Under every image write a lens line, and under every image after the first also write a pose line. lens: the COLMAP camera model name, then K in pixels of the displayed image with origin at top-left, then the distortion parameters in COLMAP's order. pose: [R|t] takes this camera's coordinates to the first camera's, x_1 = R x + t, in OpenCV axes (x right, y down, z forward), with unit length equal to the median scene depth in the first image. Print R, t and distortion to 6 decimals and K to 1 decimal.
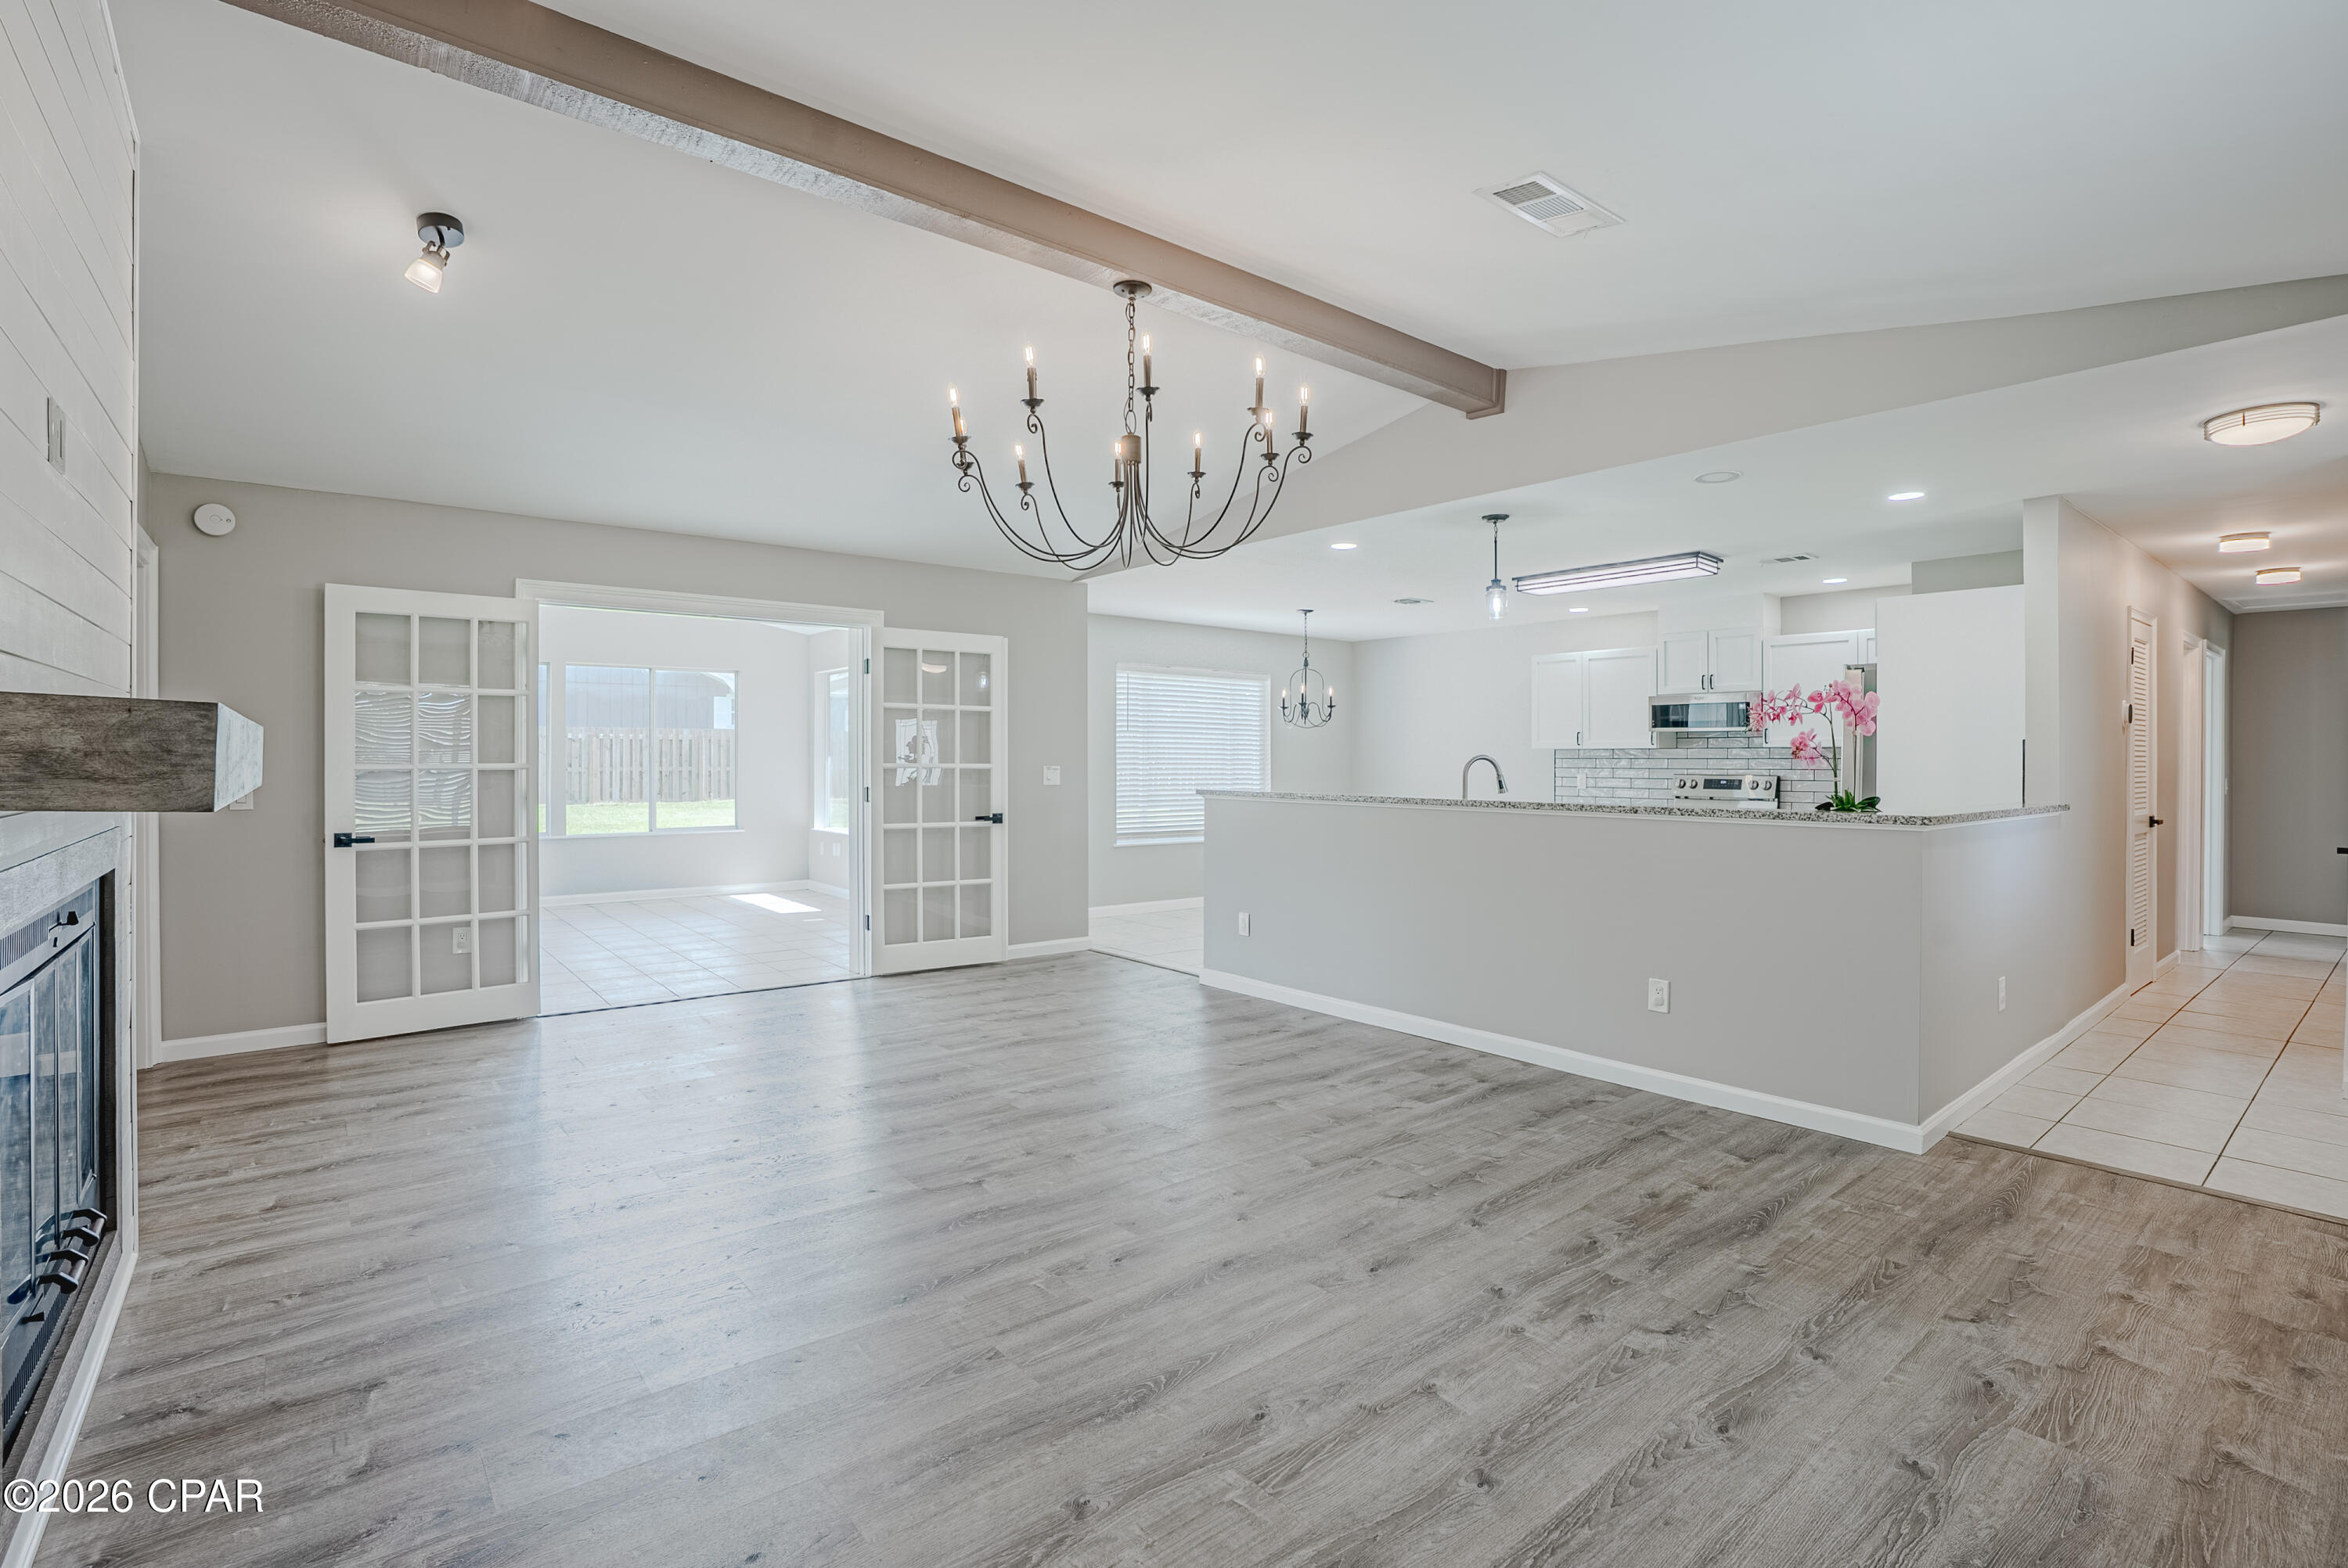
lens RADIAL K [[1103.1, 0, 1186.3], [0, 1103.1, 754.4], [0, 0, 1]] dist [-0.070251, 0.027820]
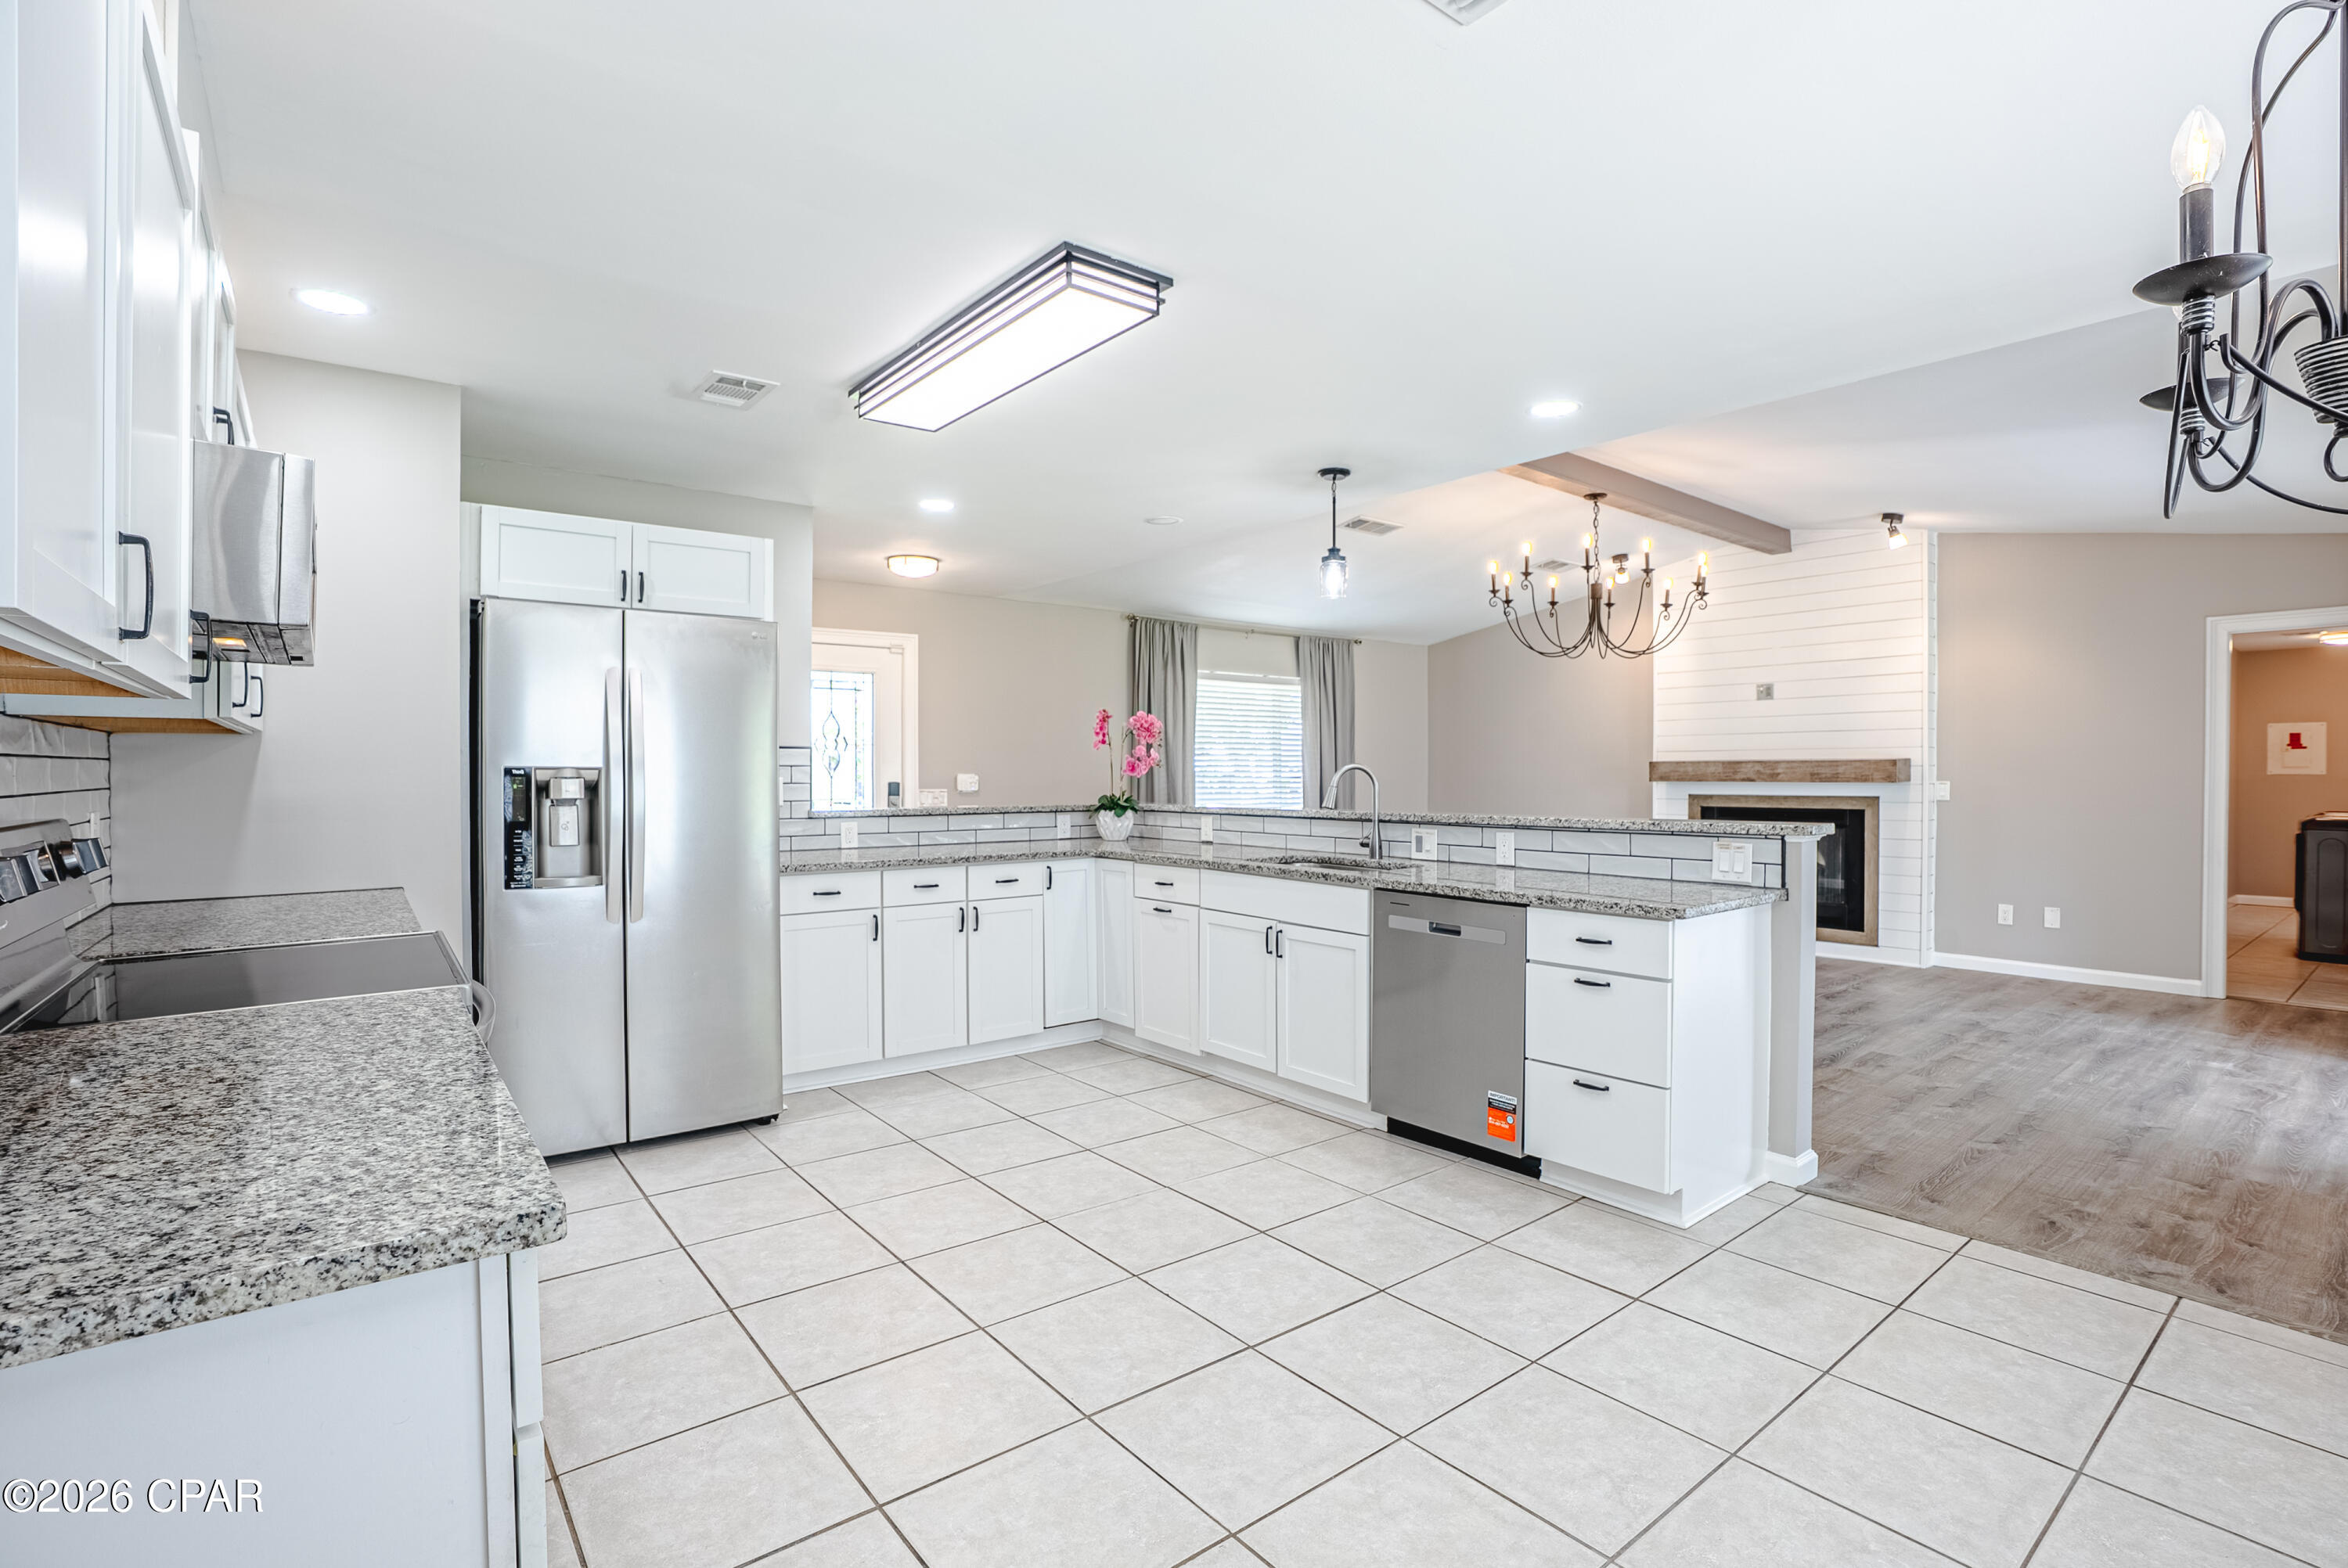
lens RADIAL K [[1093.4, 0, 1182.9], [0, 1093.4, 779.2], [0, 0, 1]] dist [-0.071801, 0.027026]
pose [[-0.999856, -0.004802, 0.016248, 0.498870], [-0.004766, 0.999986, 0.002244, 0.014414], [-0.016259, 0.002166, -0.999865, 2.373080]]
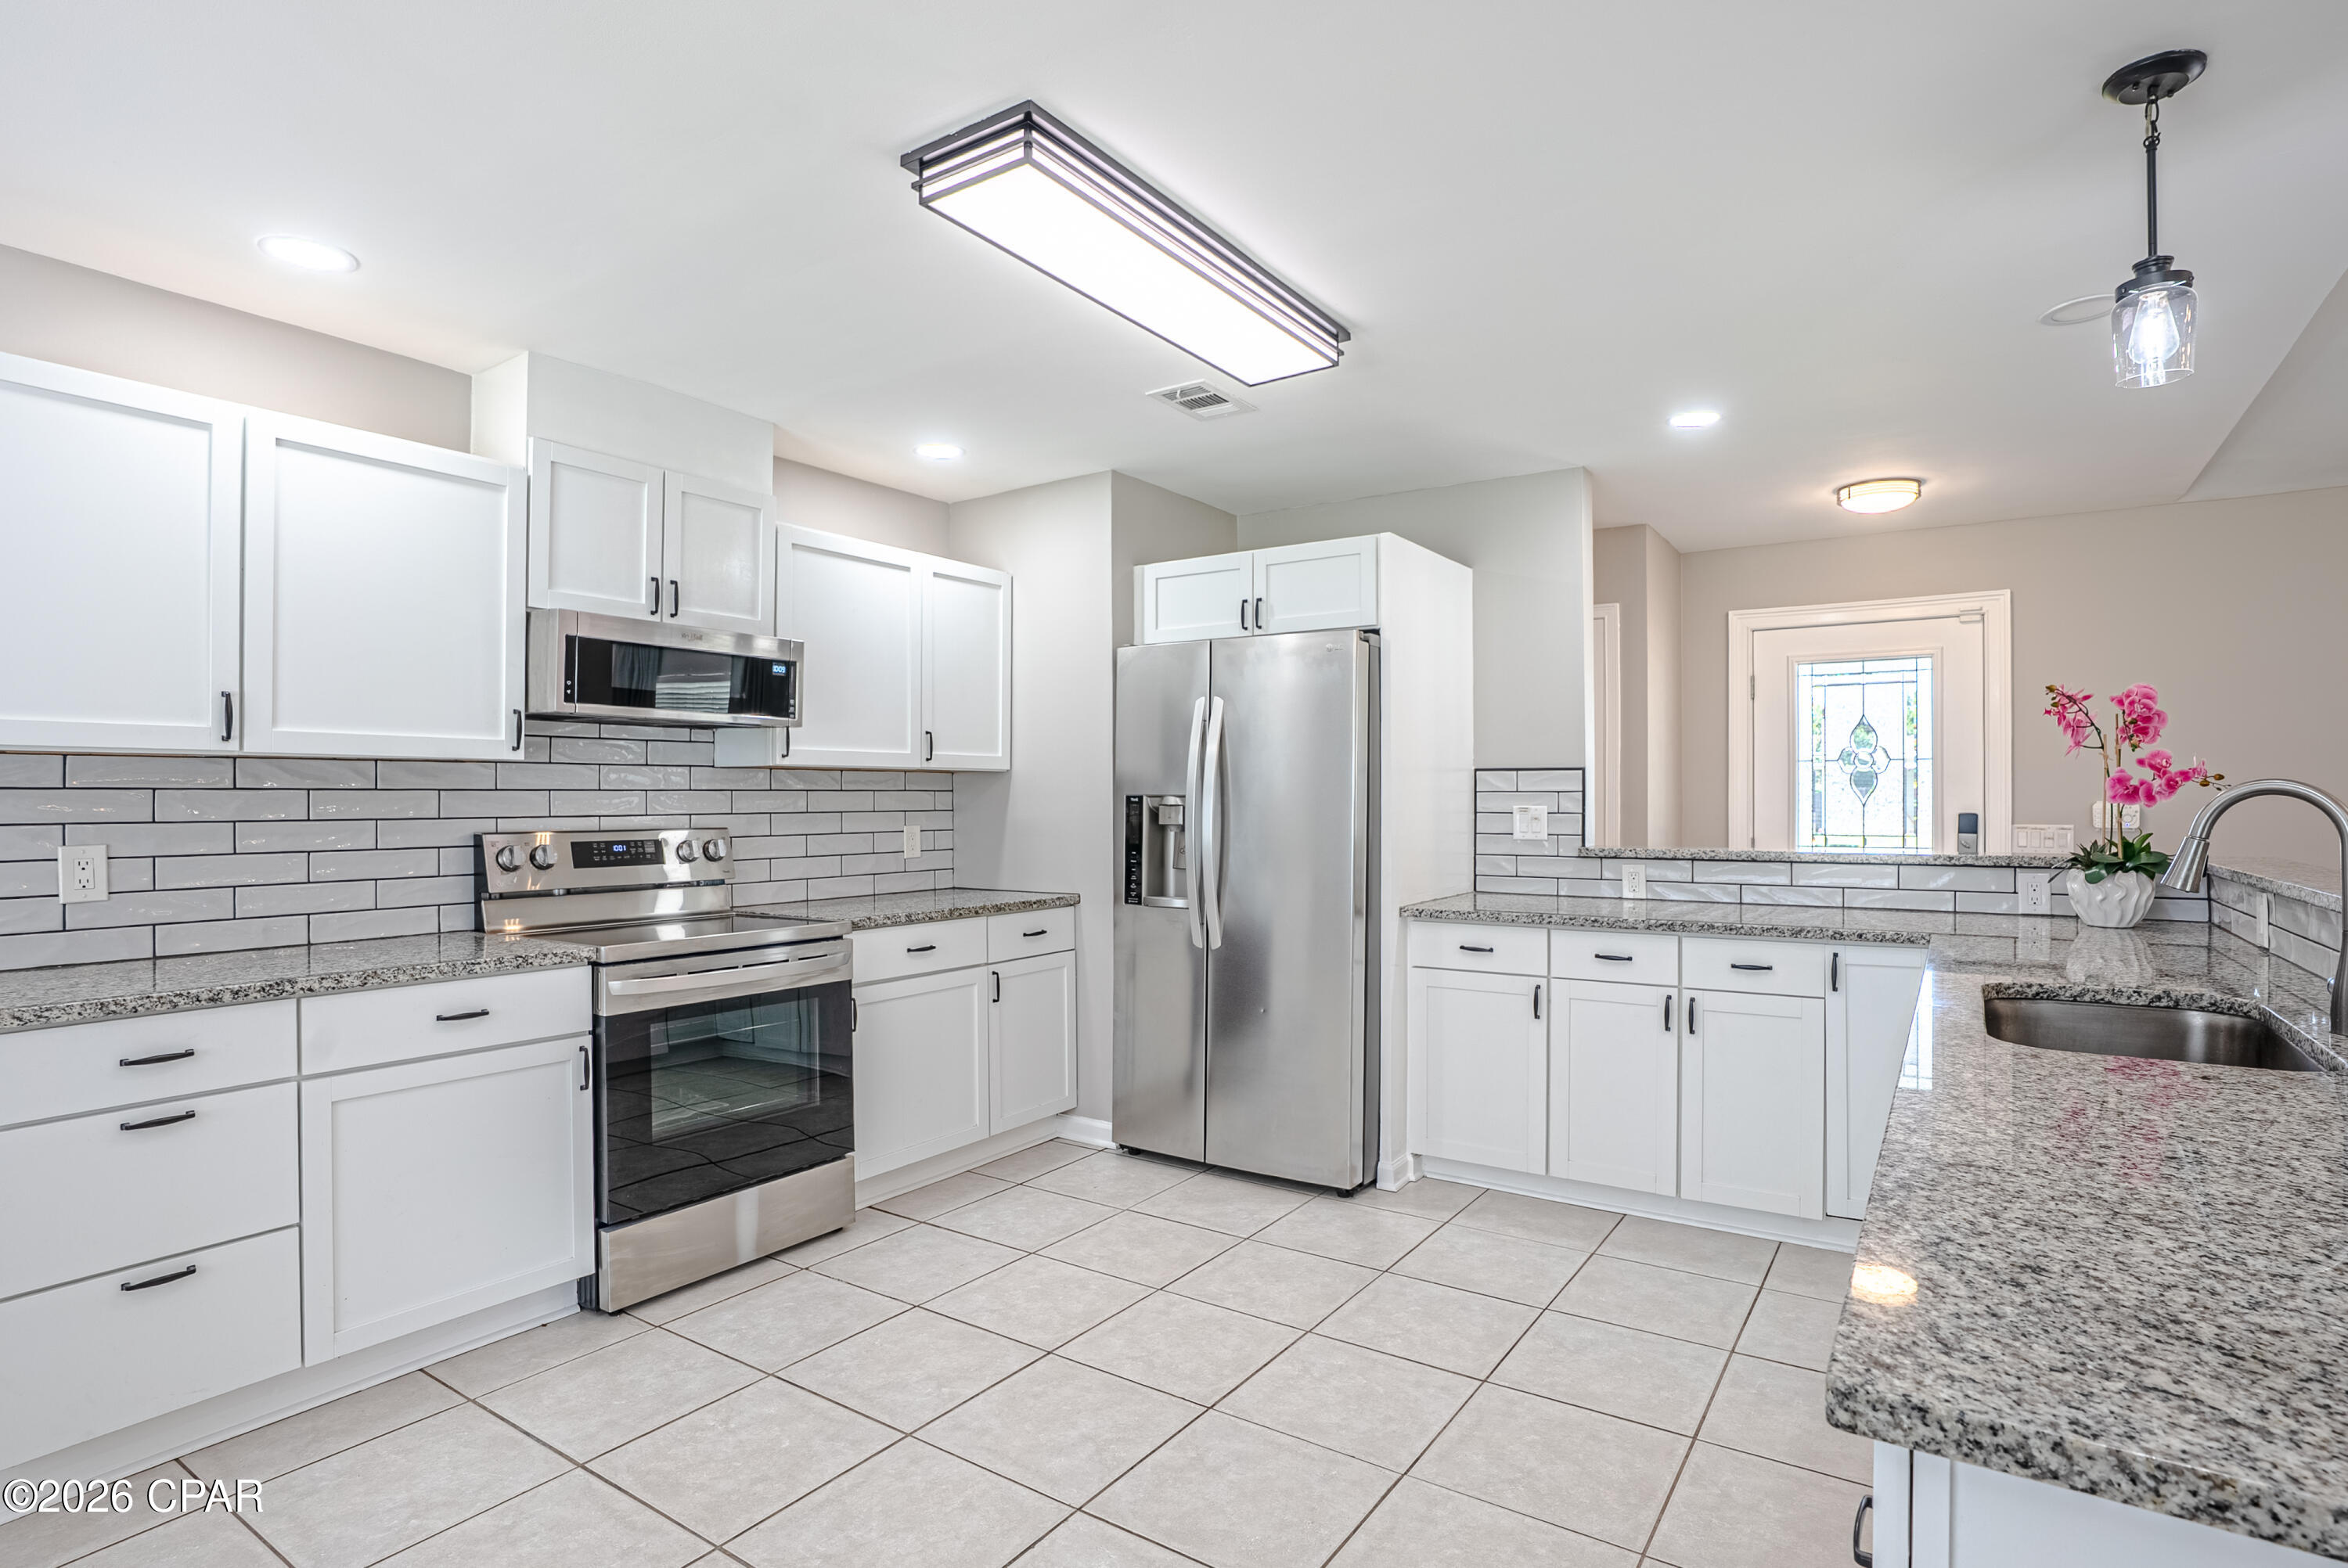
lens RADIAL K [[1180.1, 0, 1185.4], [0, 1180.1, 797.4], [0, 0, 1]] dist [-0.062754, 0.029947]
pose [[-0.283220, -0.003079, 0.959050, 0.033251], [-0.004364, 0.999989, 0.001922, 0.009060], [-0.959045, -0.003641, -0.283230, 1.802601]]
